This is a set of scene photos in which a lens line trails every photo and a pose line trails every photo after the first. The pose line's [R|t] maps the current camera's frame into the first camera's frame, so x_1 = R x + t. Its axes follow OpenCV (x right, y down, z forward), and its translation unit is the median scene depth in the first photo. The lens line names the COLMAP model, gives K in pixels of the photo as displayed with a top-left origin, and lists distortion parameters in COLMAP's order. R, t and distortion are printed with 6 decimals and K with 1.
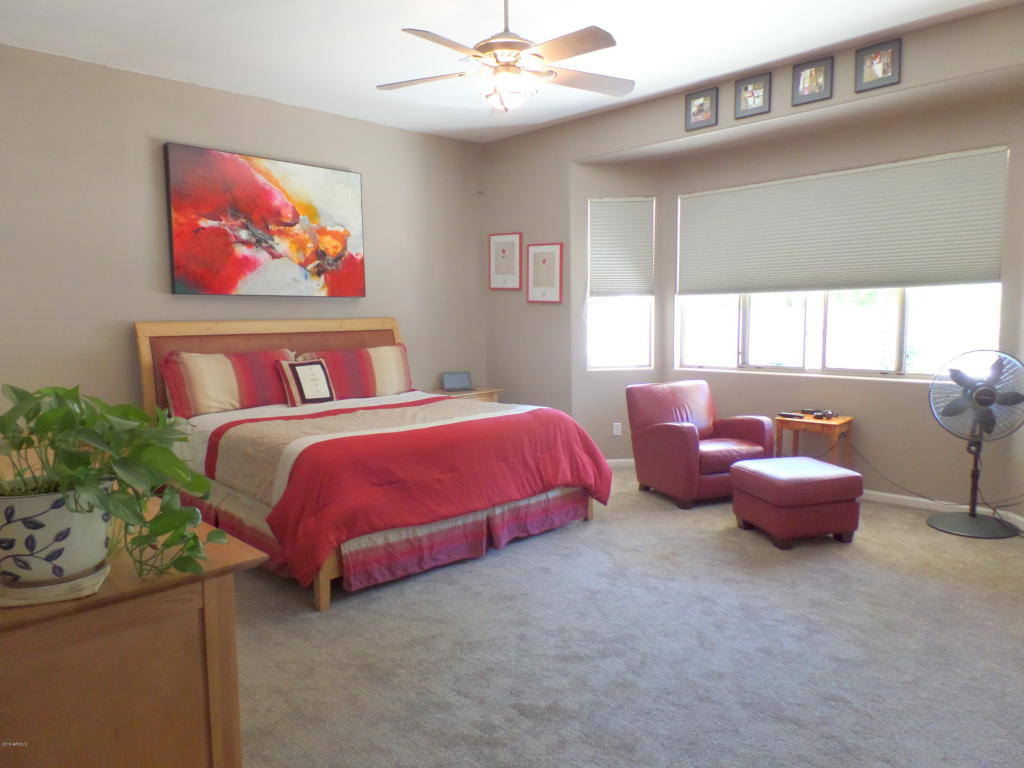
lens RADIAL K [[710.5, 0, 516.9], [0, 710.5, 390.0], [0, 0, 1]] dist [0.001161, 0.001729]
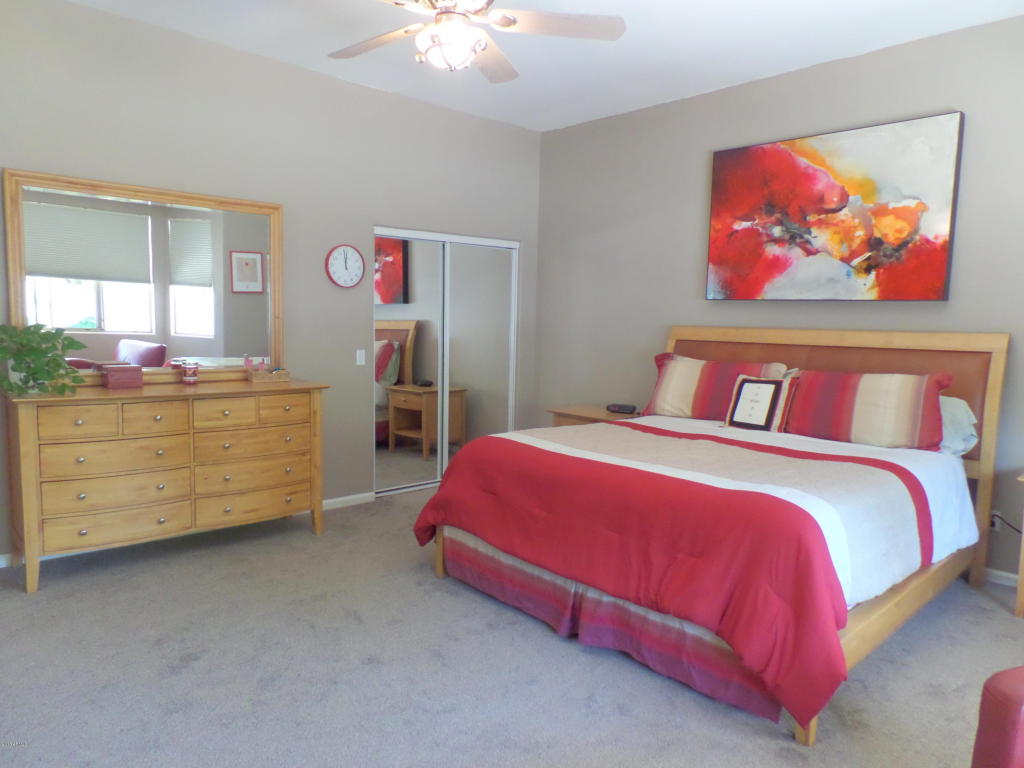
lens RADIAL K [[710.5, 0, 516.9], [0, 710.5, 390.0], [0, 0, 1]] dist [0.001161, 0.001729]
pose [[-0.034153, 0.111366, -0.993192, 0.523999], [-0.129214, 0.984939, 0.114884, -0.083149], [0.991028, 0.132258, -0.019249, 0.714151]]
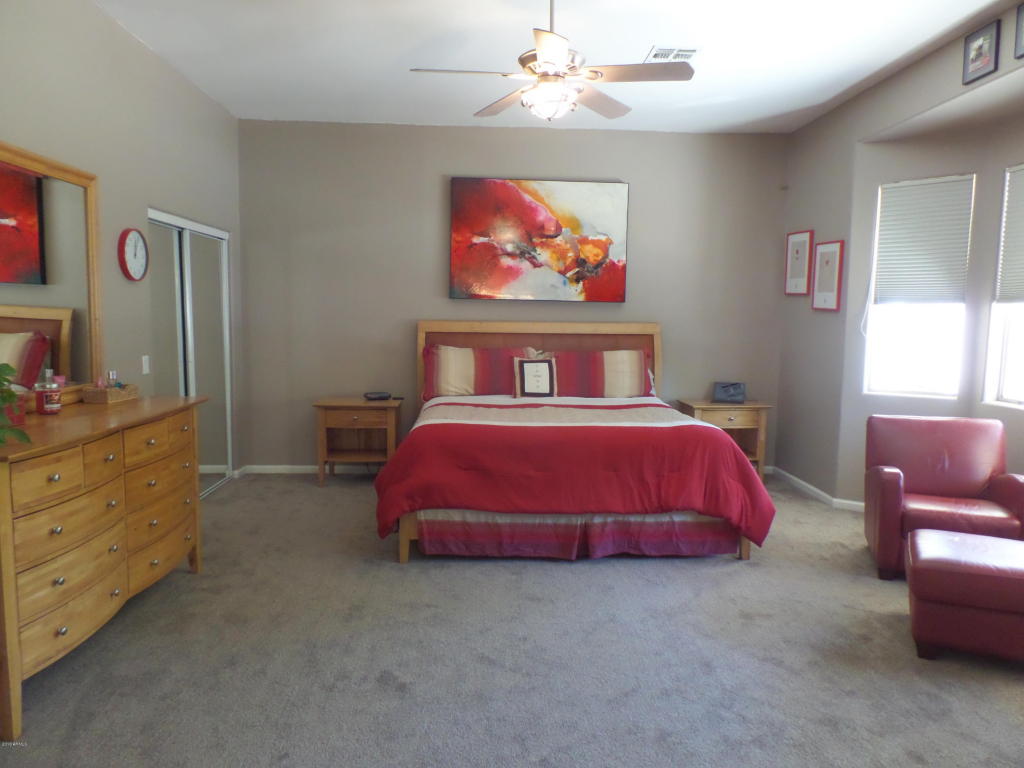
lens RADIAL K [[710.5, 0, 516.9], [0, 710.5, 390.0], [0, 0, 1]] dist [0.001161, 0.001729]
pose [[0.746593, 0.091316, -0.658984, 0.411125], [-0.093796, 0.995089, 0.031625, -0.023832], [0.658636, 0.038199, 0.751492, 0.138123]]
